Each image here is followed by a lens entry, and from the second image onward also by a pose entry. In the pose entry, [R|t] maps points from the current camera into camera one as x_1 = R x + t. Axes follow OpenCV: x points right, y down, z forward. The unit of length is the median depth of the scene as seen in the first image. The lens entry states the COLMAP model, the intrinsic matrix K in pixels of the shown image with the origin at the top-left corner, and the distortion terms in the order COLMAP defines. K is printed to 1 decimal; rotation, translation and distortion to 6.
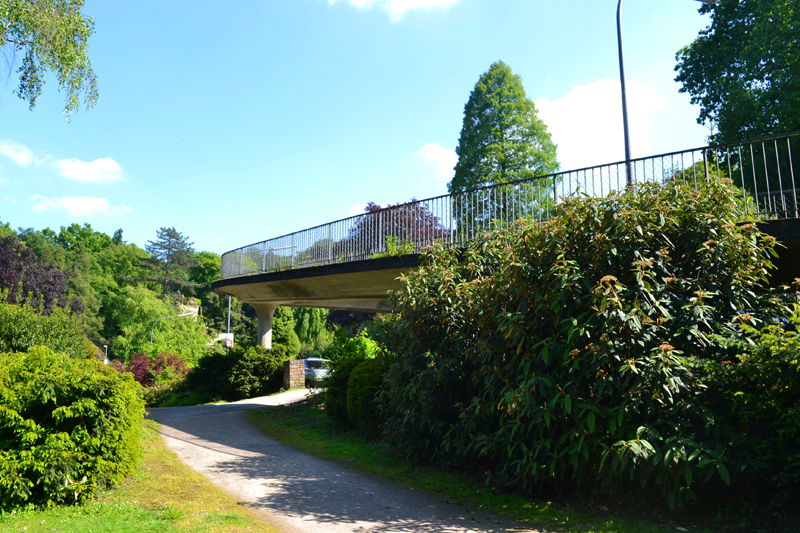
lens RADIAL K [[693.1, 0, 403.4], [0, 693.1, 267.9], [0, 0, 1]] dist [-0.044407, 0.020536]
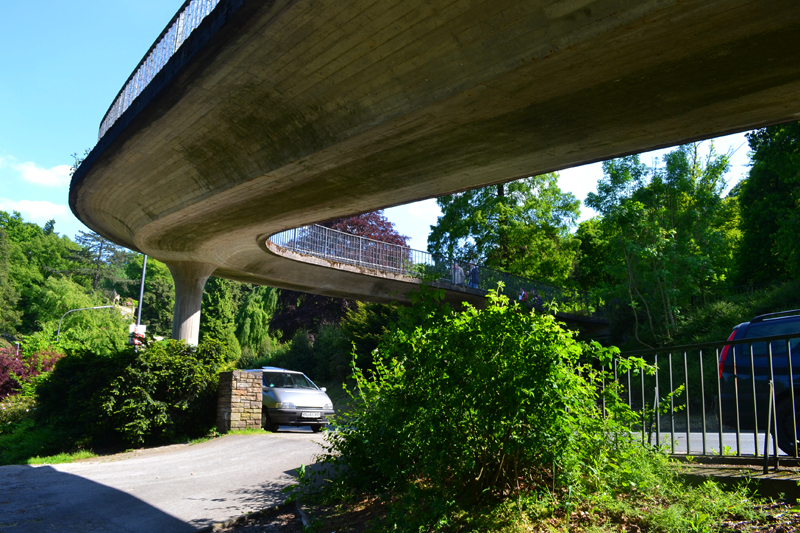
lens RADIAL K [[651.3, 0, 395.2], [0, 651.3, 264.4], [0, 0, 1]] dist [-0.051255, -0.000563]
pose [[0.995424, 0.047973, 0.082641, -0.021757], [-0.045422, 0.998440, -0.032477, 0.016111], [-0.084070, 0.028575, 0.996050, 0.126124]]
